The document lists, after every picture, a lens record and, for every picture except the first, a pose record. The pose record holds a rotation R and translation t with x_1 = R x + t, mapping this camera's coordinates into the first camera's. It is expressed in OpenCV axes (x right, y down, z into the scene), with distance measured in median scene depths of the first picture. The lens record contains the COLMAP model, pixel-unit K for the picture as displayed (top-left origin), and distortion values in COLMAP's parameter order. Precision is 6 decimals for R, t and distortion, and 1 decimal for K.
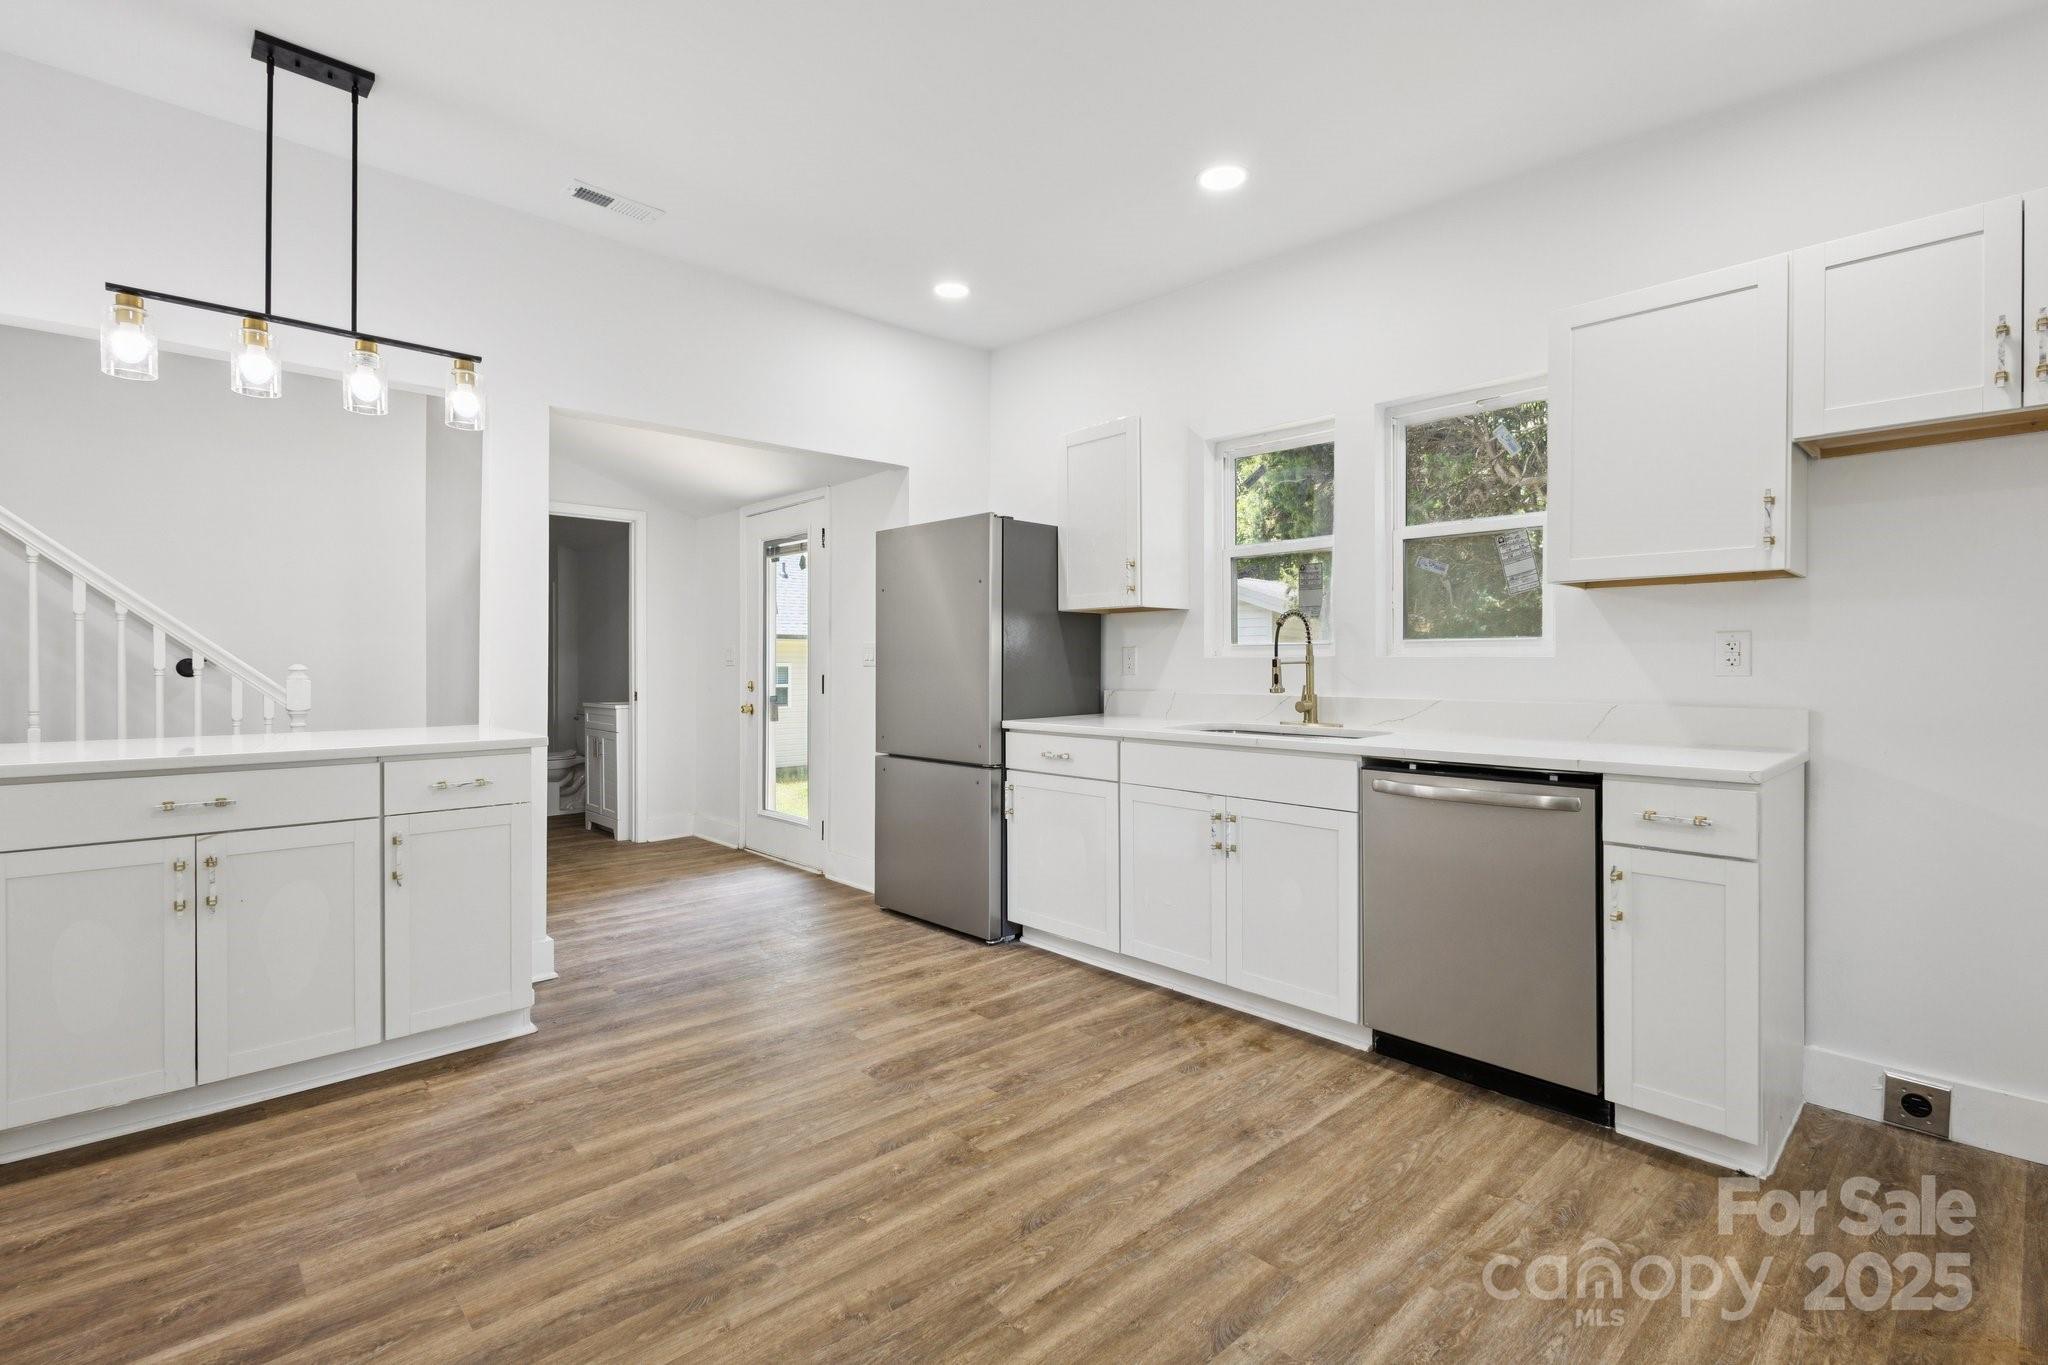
lens RADIAL K [[943.2, 0, 1021.5], [0, 943.2, 676.9], [0, 0, 1]] dist [0.013185, -0.006418]
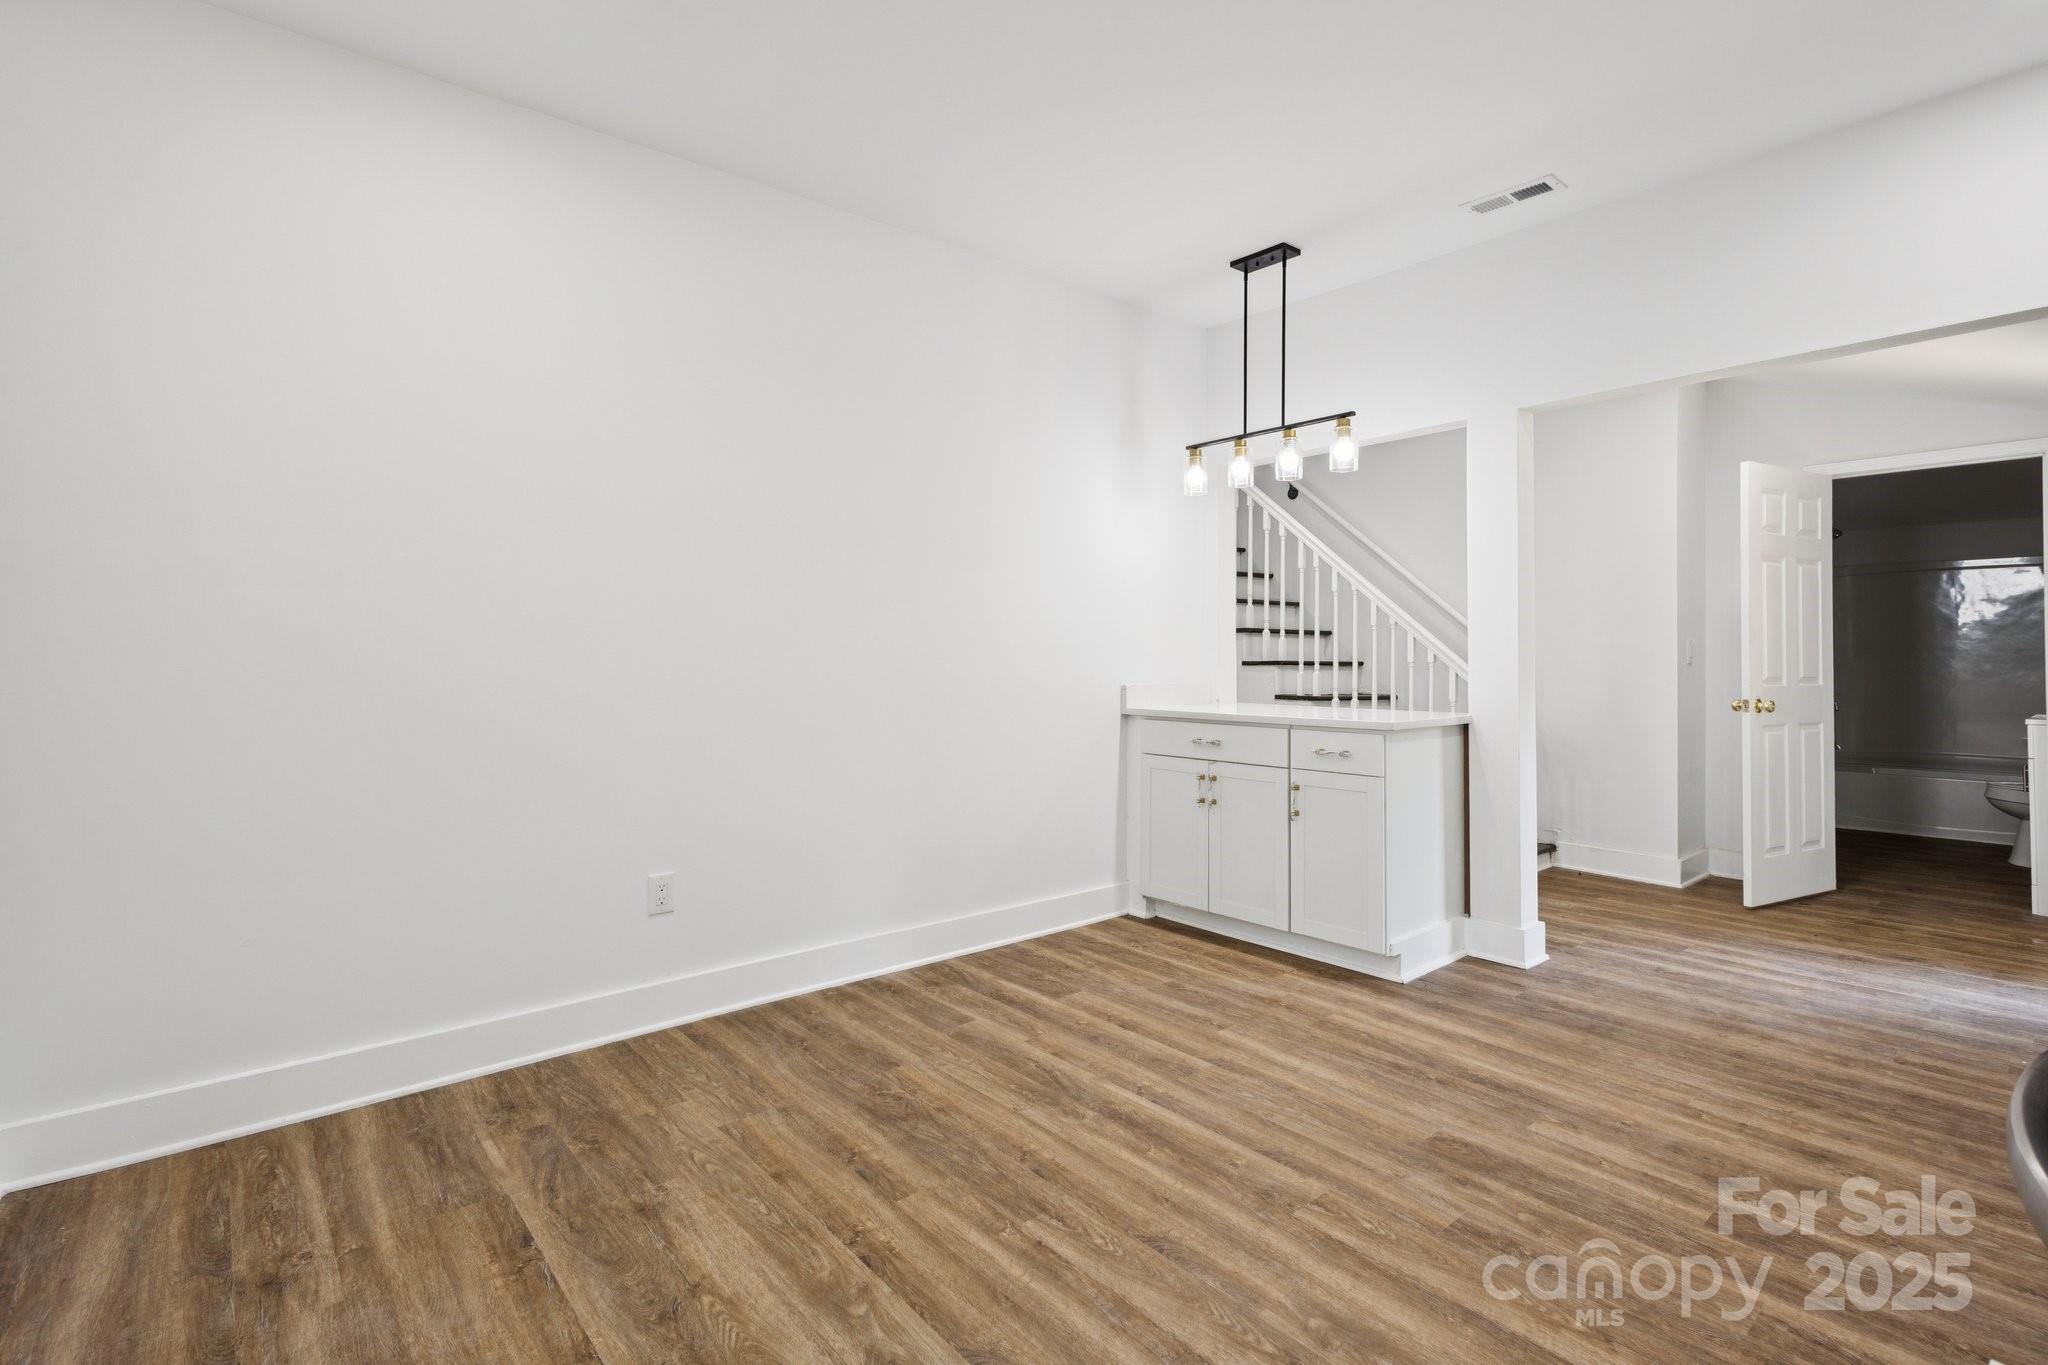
lens RADIAL K [[949.1, 0, 1021.3], [0, 949.1, 646.0], [0, 0, 1]] dist [0.003038, -0.000286]
pose [[-0.042830, -0.012233, -0.999007, 0.737067], [-0.017219, 0.999786, -0.011504, -0.008511], [0.998934, 0.016709, -0.043031, 0.669562]]
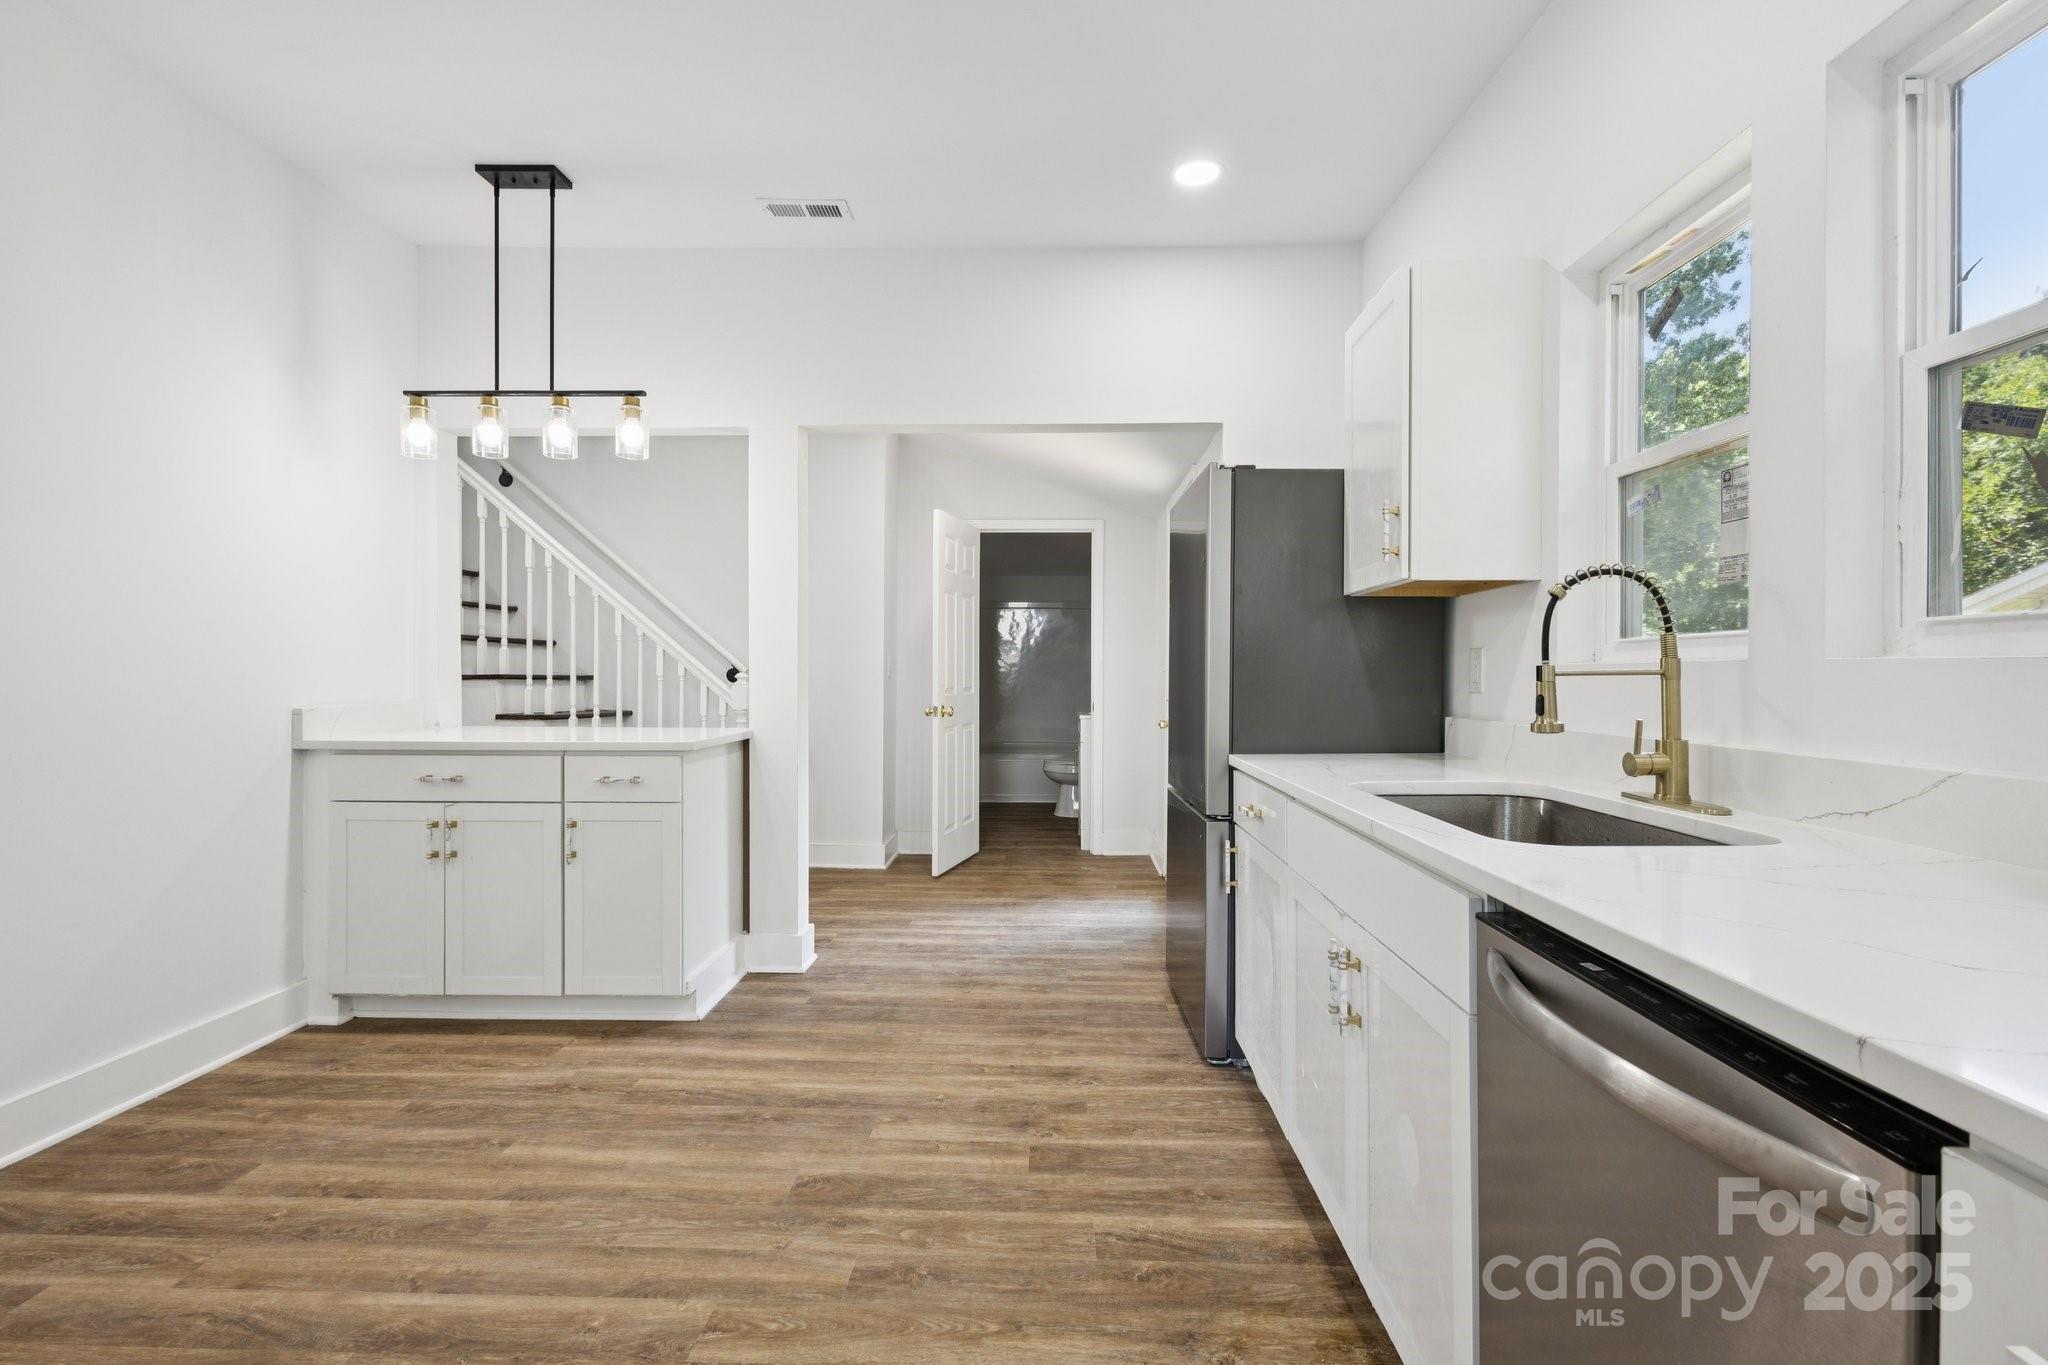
lens RADIAL K [[934.6, 0, 1021.4], [0, 934.6, 687.3], [0, 0, 1]] dist [0.012497, -0.005714]
pose [[0.712705, 0.013117, -0.701341, 0.538051], [-0.014722, 0.999885, 0.003741, -0.006651], [0.701309, 0.007659, 0.712816, 0.576360]]
